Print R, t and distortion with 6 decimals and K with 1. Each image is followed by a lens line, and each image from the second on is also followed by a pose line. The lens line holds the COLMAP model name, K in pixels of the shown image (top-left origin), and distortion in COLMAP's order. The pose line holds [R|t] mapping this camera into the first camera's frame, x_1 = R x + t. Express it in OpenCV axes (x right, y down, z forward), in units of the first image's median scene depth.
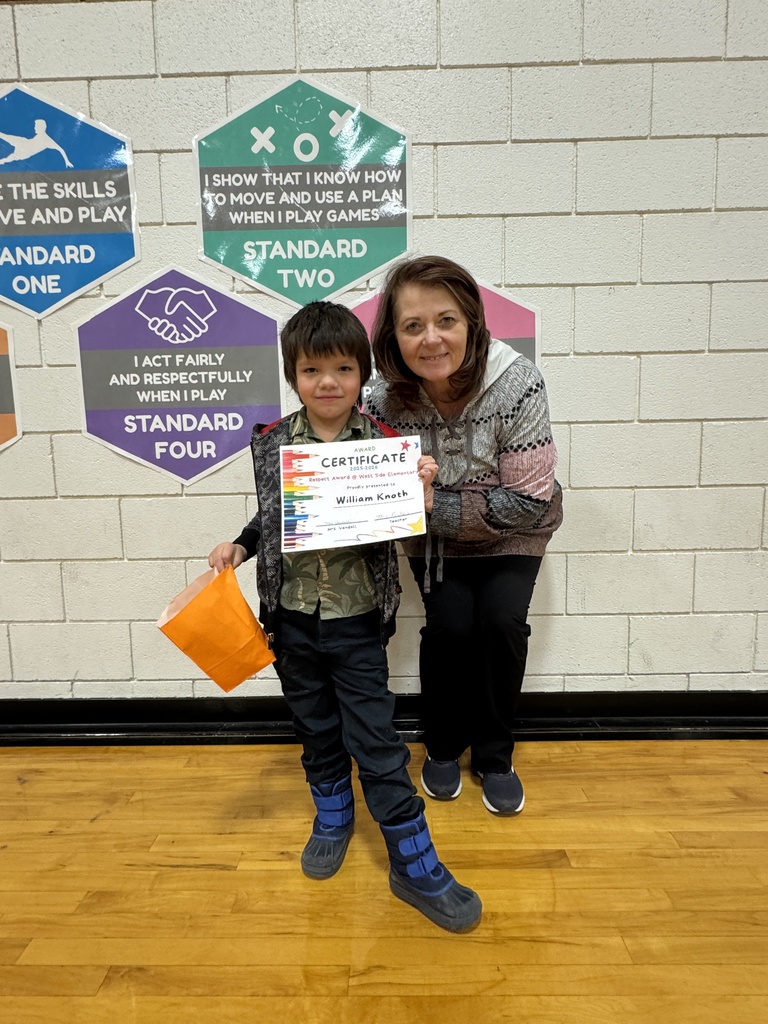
lens RADIAL K [[565.7, 0, 399.2], [0, 565.7, 510.4], [0, 0, 1]] dist [0.002930, 0.002431]
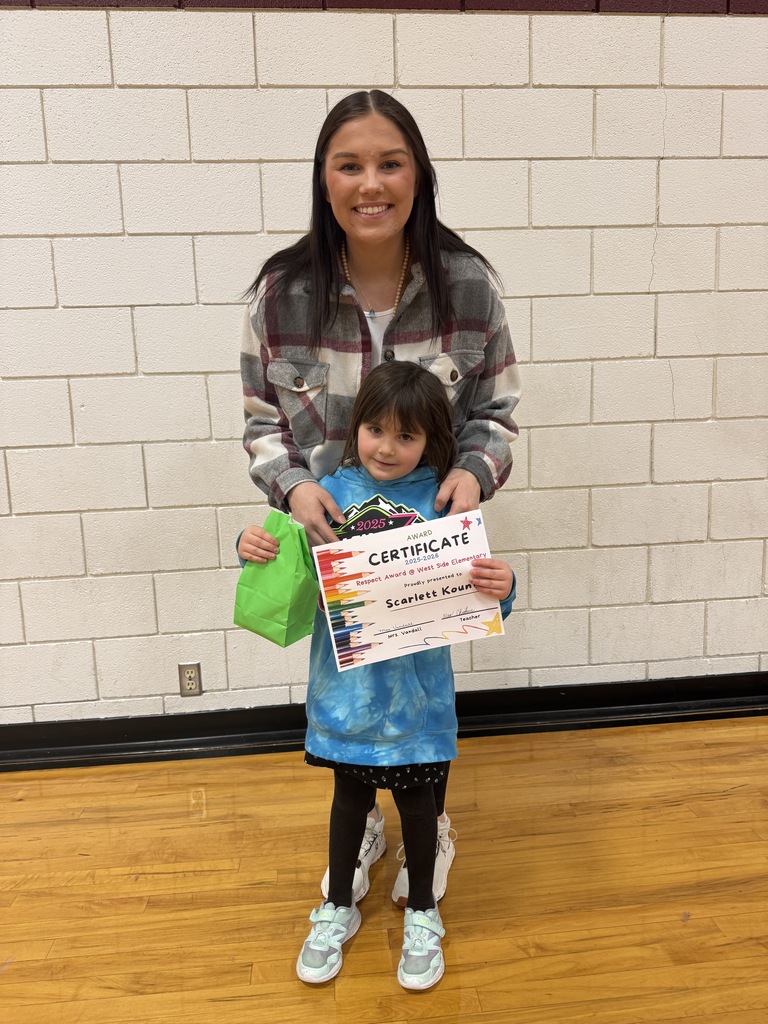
lens RADIAL K [[720.0, 0, 381.4], [0, 720.0, 507.8], [0, 0, 1]] dist [0.034824, -0.032311]
pose [[0.995880, -0.031261, 0.085126, 1.121436], [0.029412, 0.999305, 0.022887, -0.068278], [-0.085782, -0.020289, 0.996107, -0.324555]]
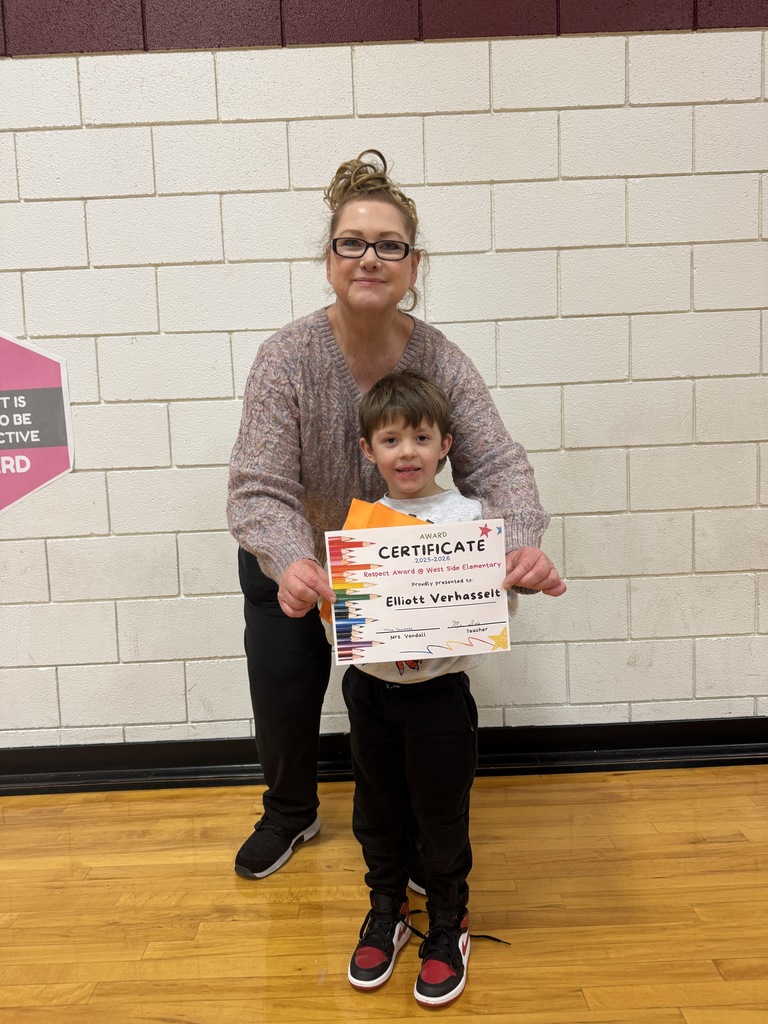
lens RADIAL K [[720.0, 0, 383.2], [0, 720.0, 507.9], [0, 0, 1]] dist [0.034824, -0.032311]
pose [[0.999639, -0.024820, 0.010253, 0.813448], [0.025178, 0.999020, -0.036395, -0.029094], [-0.009340, 0.036640, 0.999285, -0.298423]]
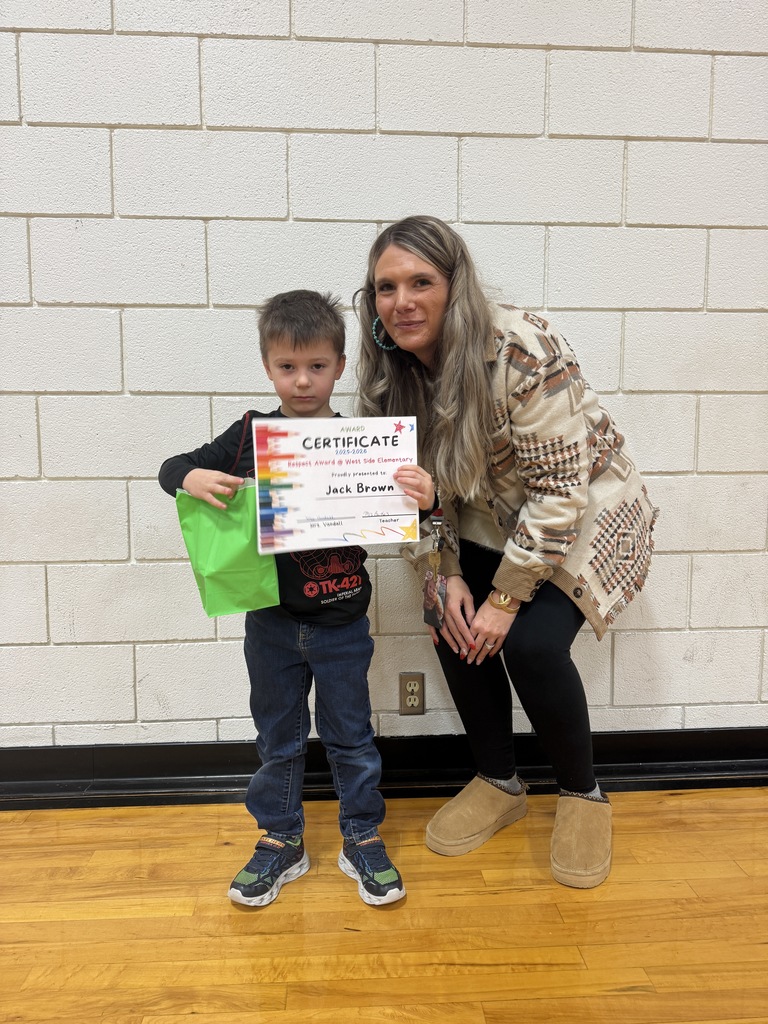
lens RADIAL K [[720.0, 0, 390.5], [0, 720.0, 508.3], [0, 0, 1]] dist [0.034824, -0.032311]
pose [[0.997488, 0.007418, 0.070441, 0.745399], [-0.005887, 0.999742, -0.021924, 0.021641], [-0.070585, 0.021455, 0.997275, -0.017205]]
